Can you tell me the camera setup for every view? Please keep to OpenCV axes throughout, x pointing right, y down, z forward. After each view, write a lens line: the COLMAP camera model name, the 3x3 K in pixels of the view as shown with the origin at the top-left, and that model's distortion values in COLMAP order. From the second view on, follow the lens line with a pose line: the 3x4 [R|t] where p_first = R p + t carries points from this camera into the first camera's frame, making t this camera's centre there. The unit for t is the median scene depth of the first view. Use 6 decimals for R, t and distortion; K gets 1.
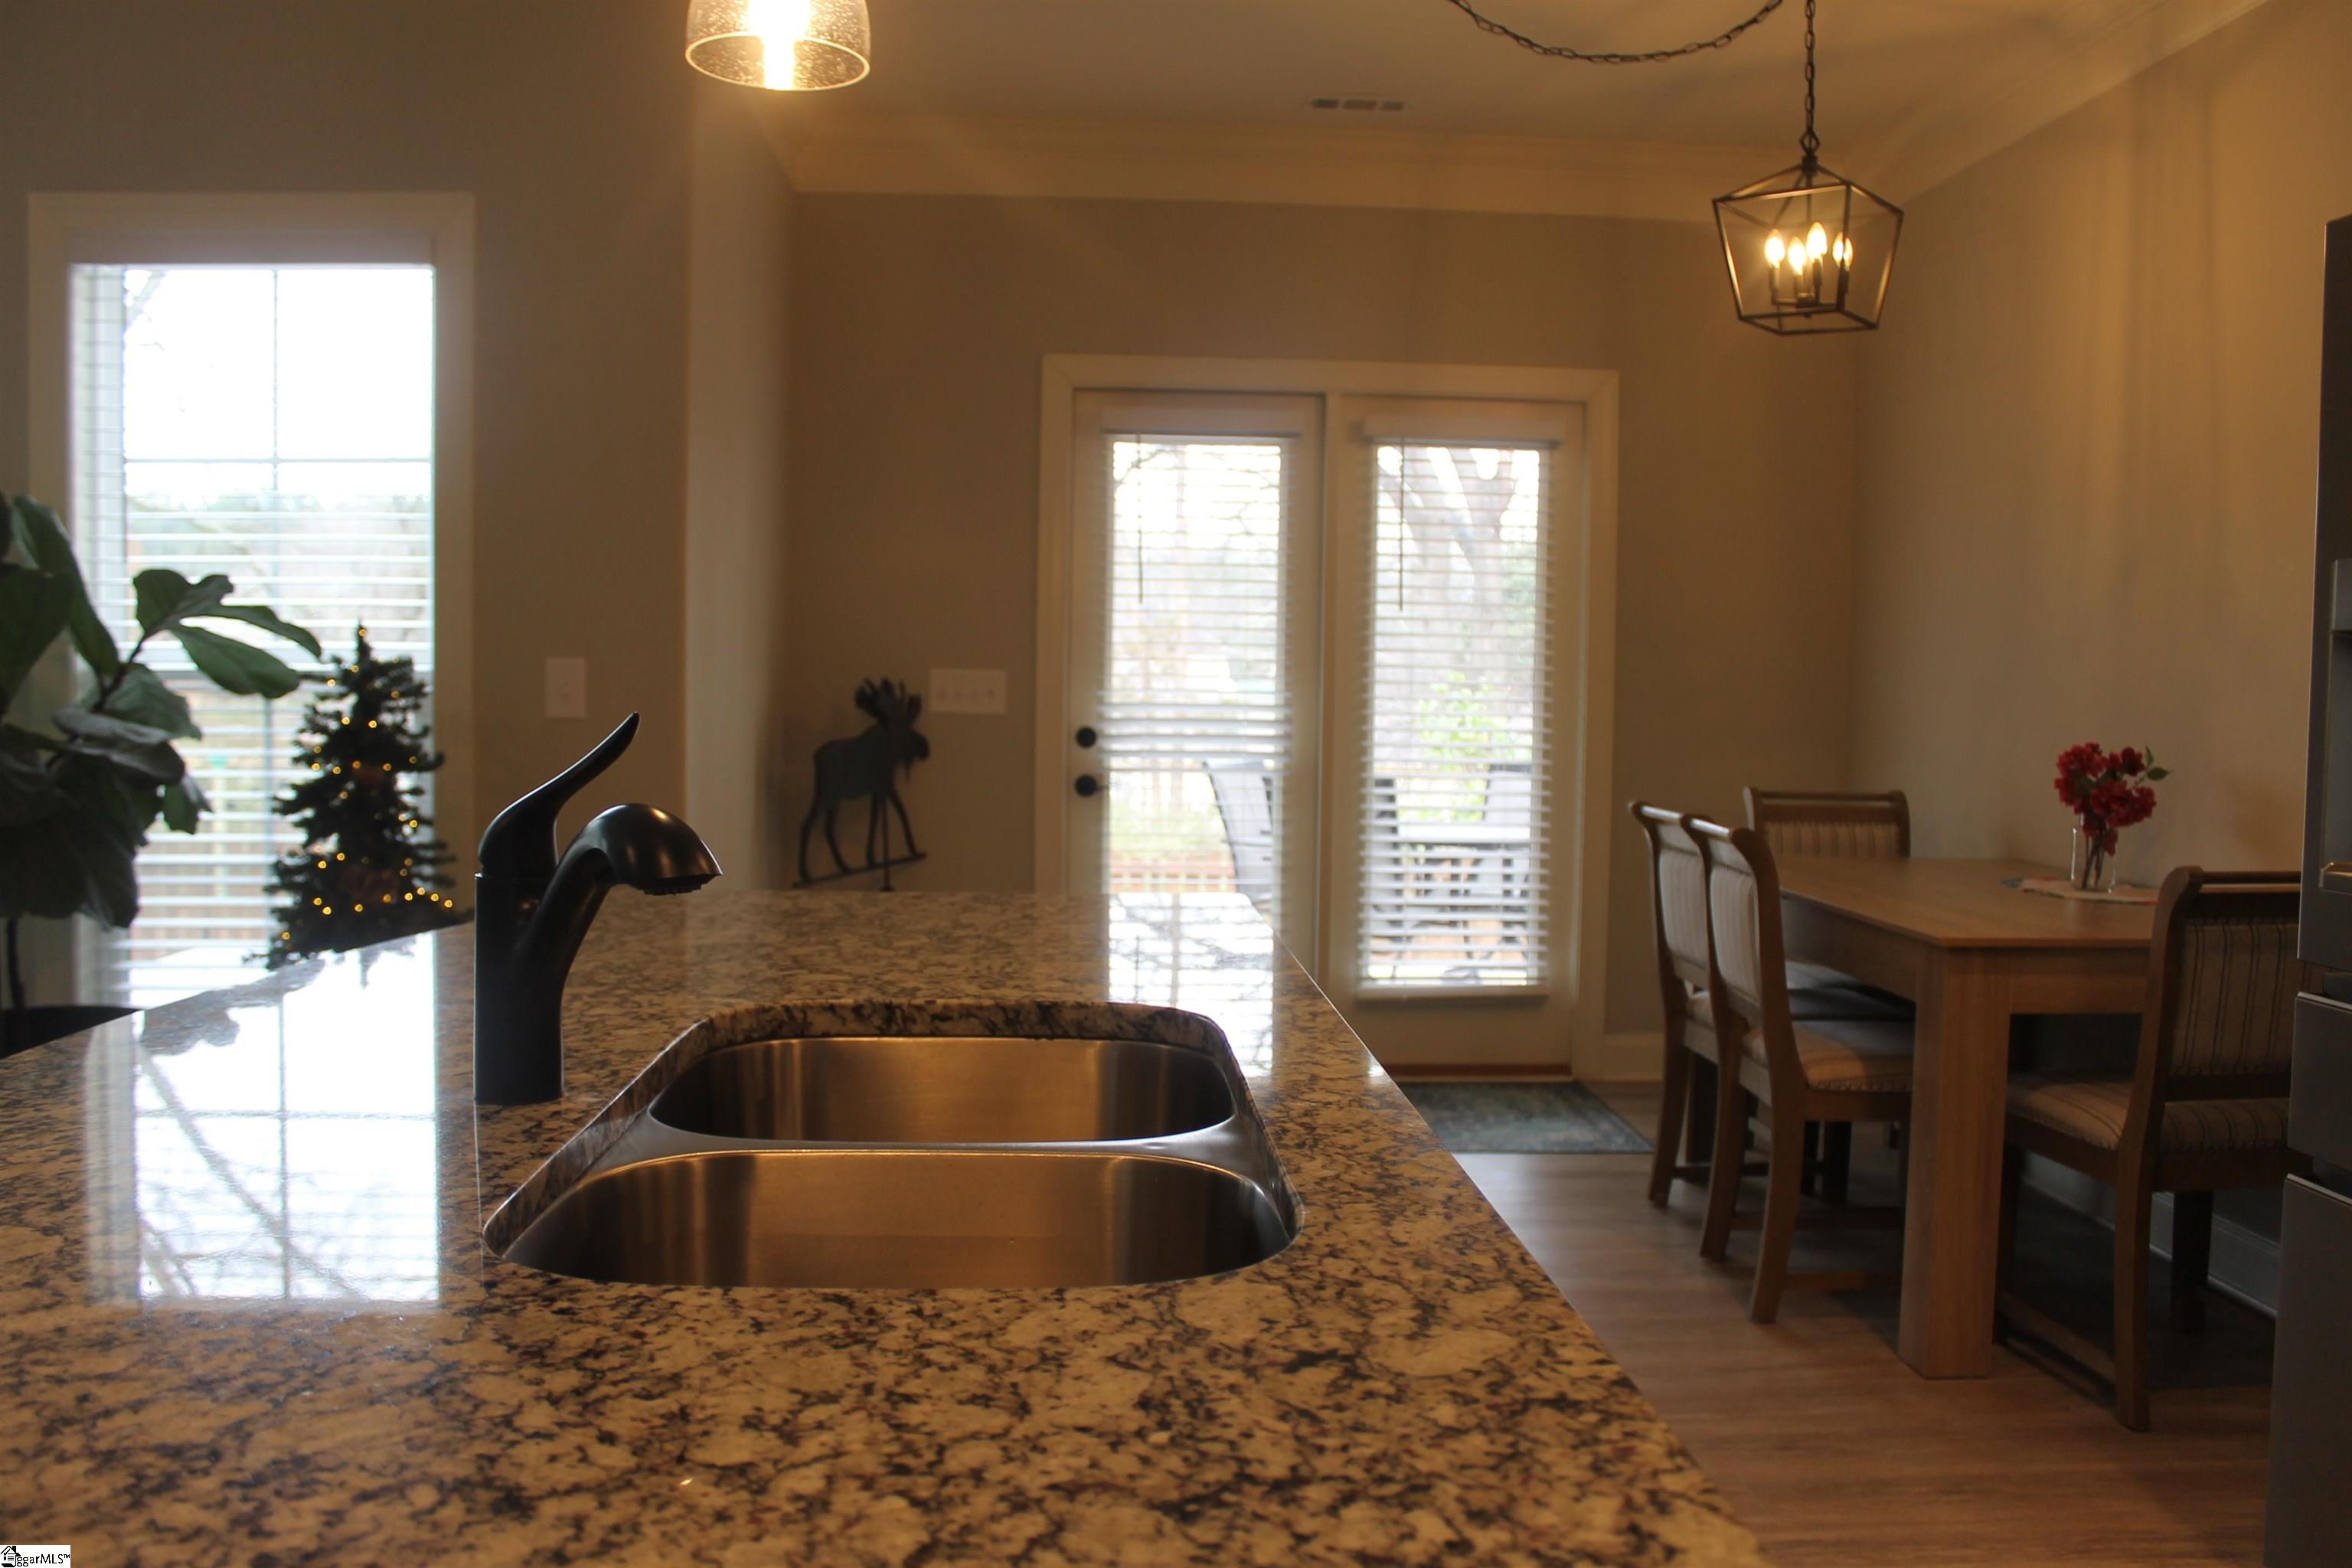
lens RADIAL K [[1865.7, 0, 1288.2], [0, 1865.7, 790.3], [0, 0, 1]] dist [0.000219, 0.000980]
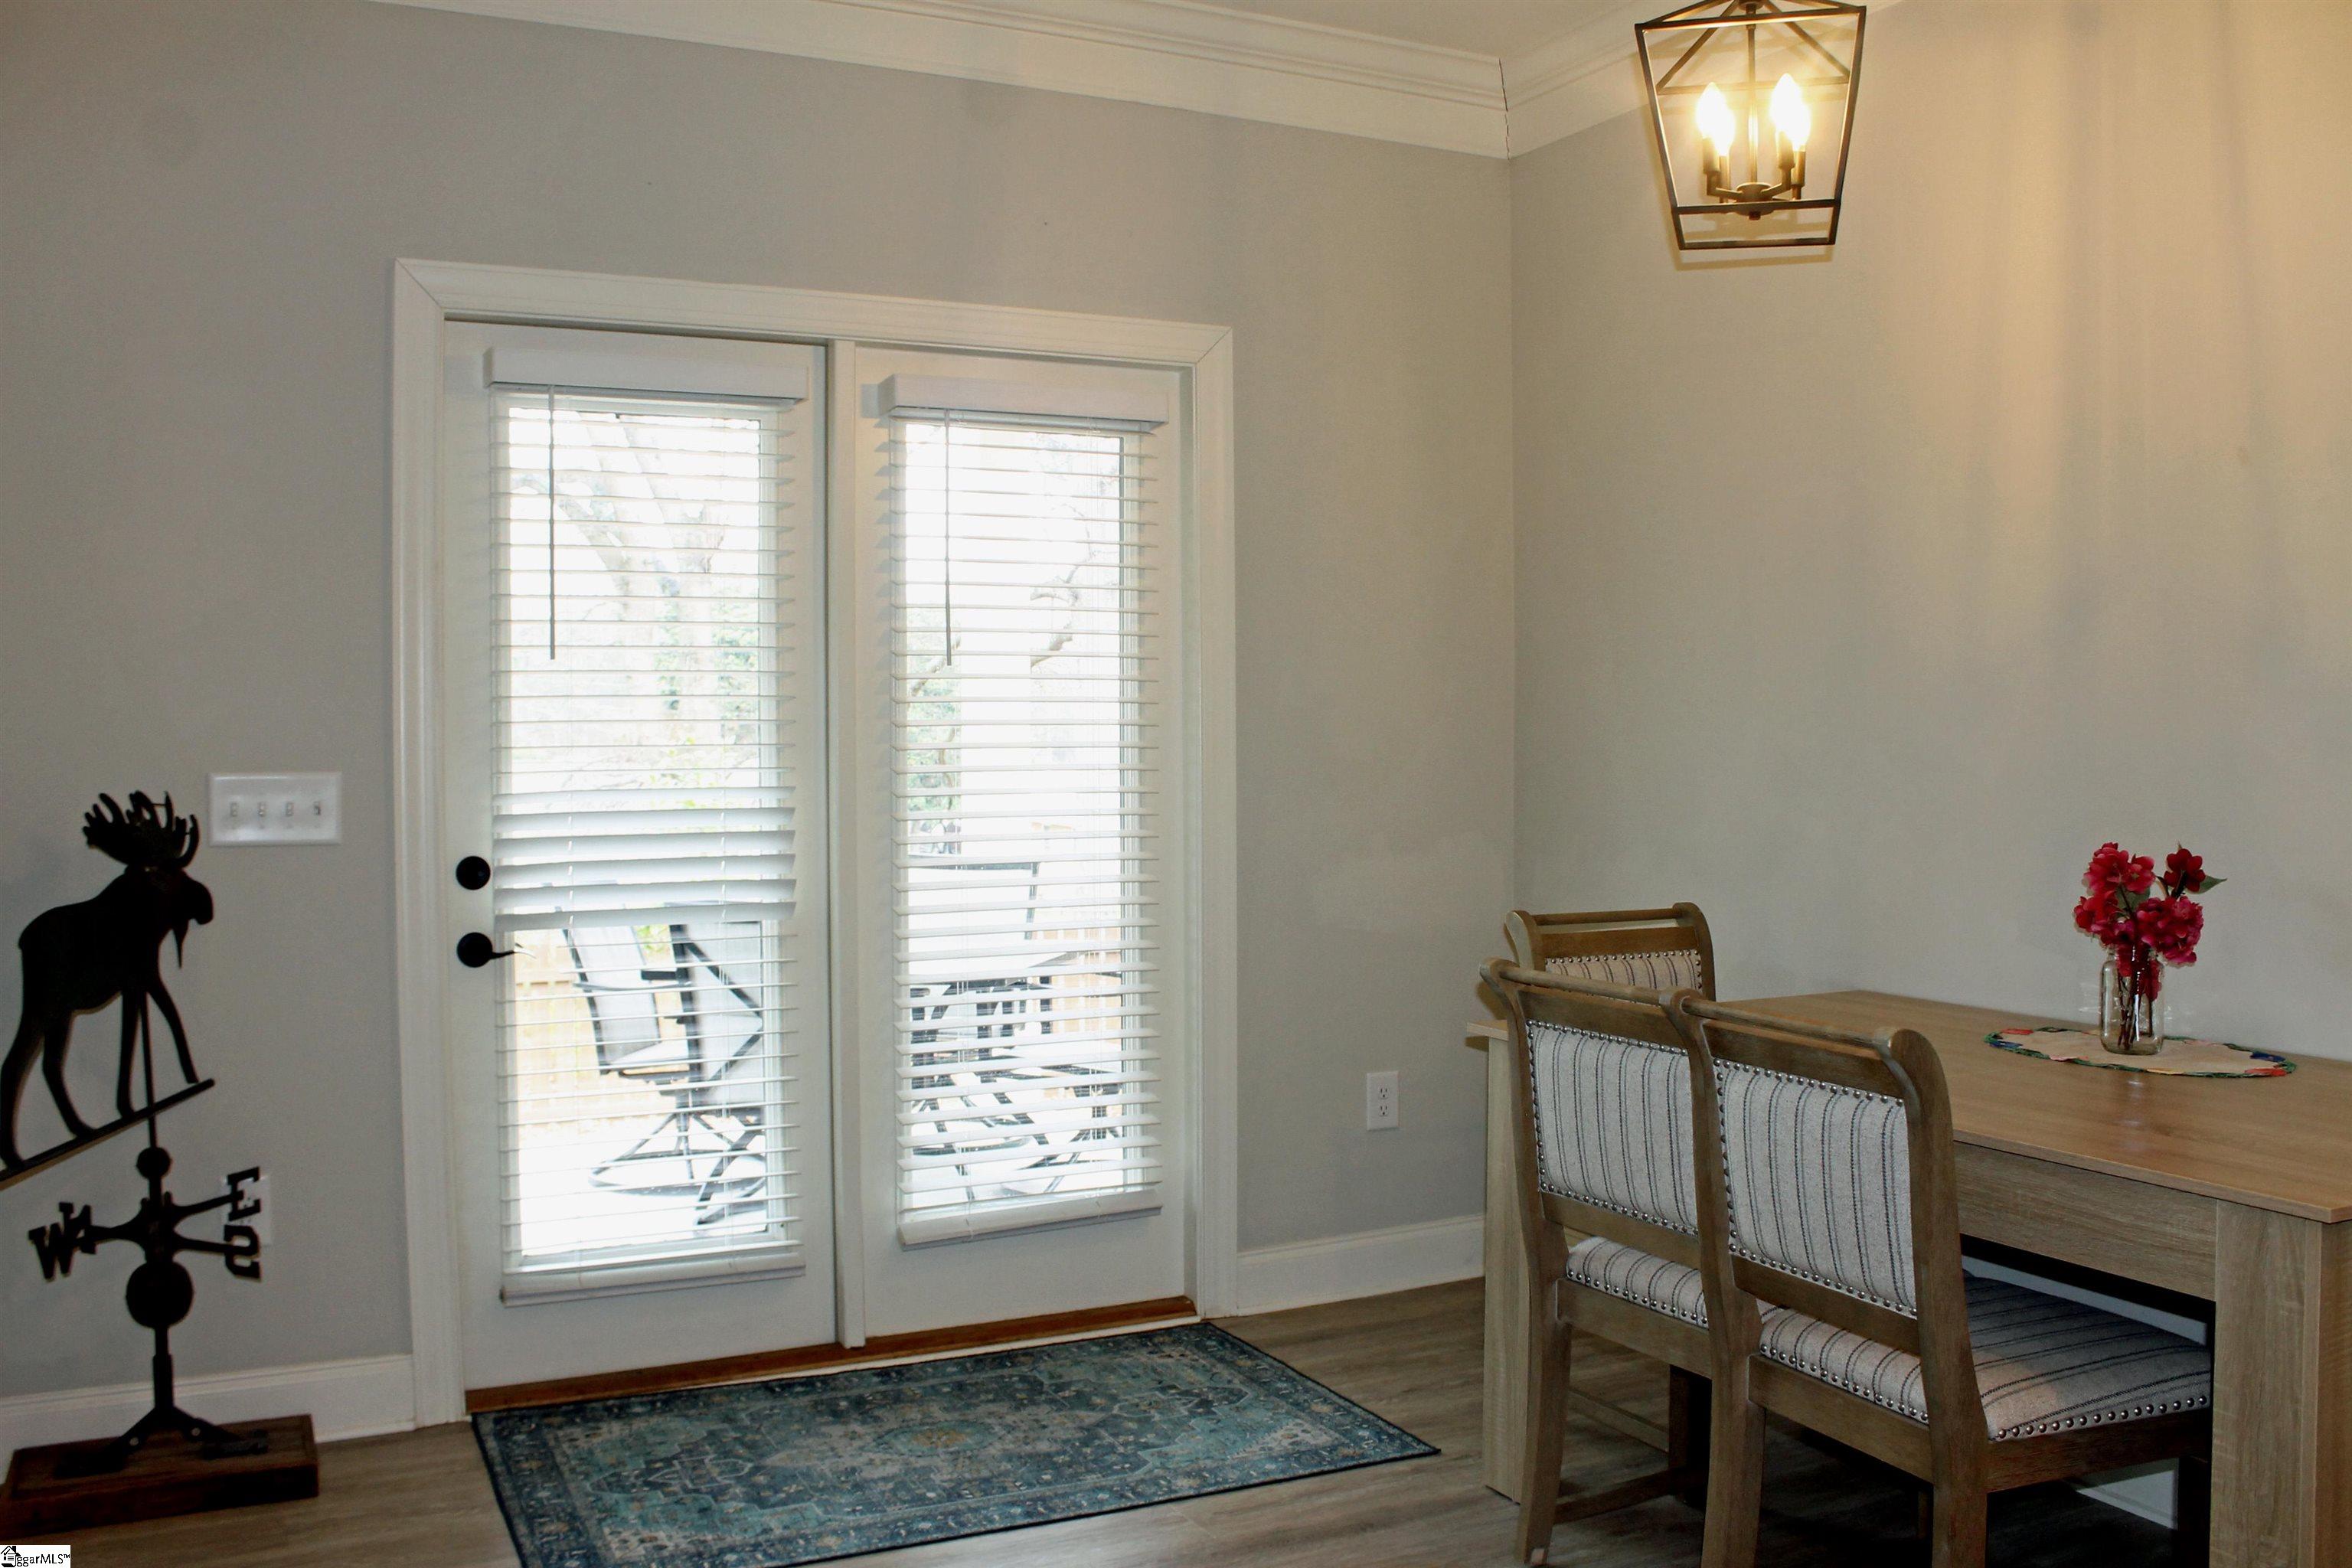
lens RADIAL K [[1966.8, 0, 1176.0], [0, 1966.8, 784.0], [0, 0, 1]] dist [-0.163829, 0.139096]
pose [[0.939682, -0.031480, 0.340598, -0.107683], [0.041770, 0.998864, -0.022920, -0.033705], [-0.339490, 0.035764, 0.939930, 0.317067]]
